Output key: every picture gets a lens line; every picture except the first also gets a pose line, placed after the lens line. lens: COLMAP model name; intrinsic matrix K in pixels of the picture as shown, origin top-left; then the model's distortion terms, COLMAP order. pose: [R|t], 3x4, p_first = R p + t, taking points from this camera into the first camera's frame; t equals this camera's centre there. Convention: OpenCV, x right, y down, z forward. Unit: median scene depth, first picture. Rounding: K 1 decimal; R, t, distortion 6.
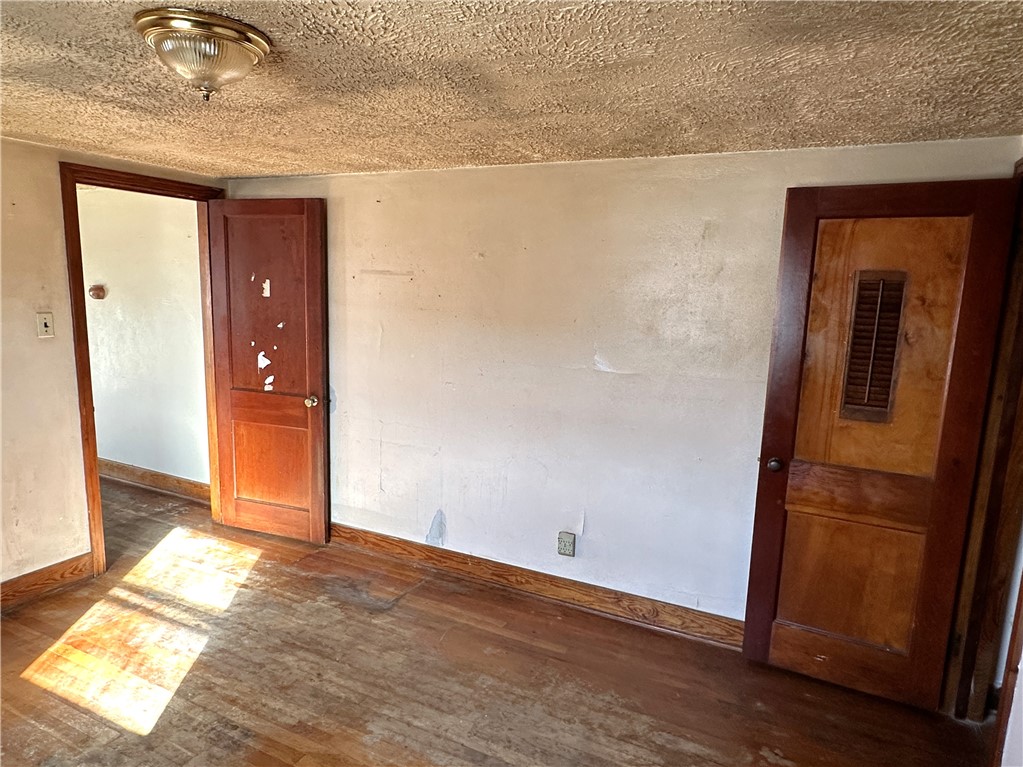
lens RADIAL K [[608.7, 0, 511.5], [0, 608.7, 383.5], [0, 0, 1]] dist [-0.002127, -0.000294]
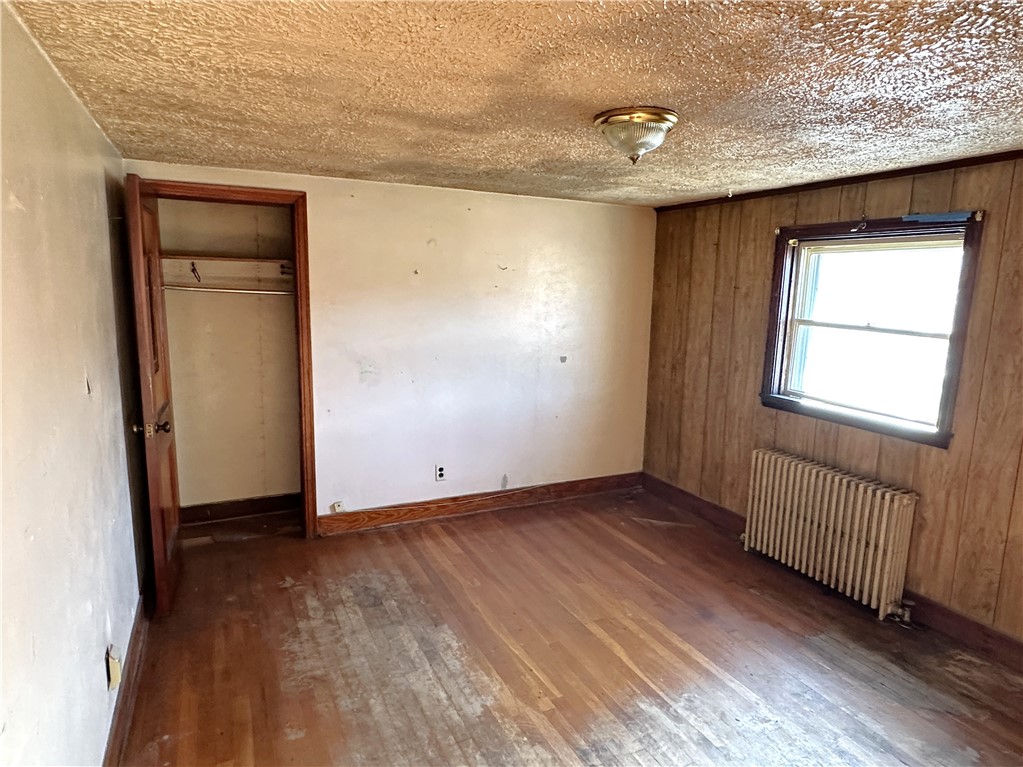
lens RADIAL K [[608.7, 0, 511.5], [0, 608.7, 383.5], [0, 0, 1]] dist [-0.002127, -0.000294]
pose [[-0.768888, -0.151737, 0.621117, -0.821361], [0.058586, 0.950626, 0.304759, -0.269081], [-0.636693, 0.270715, -0.722036, 1.544451]]
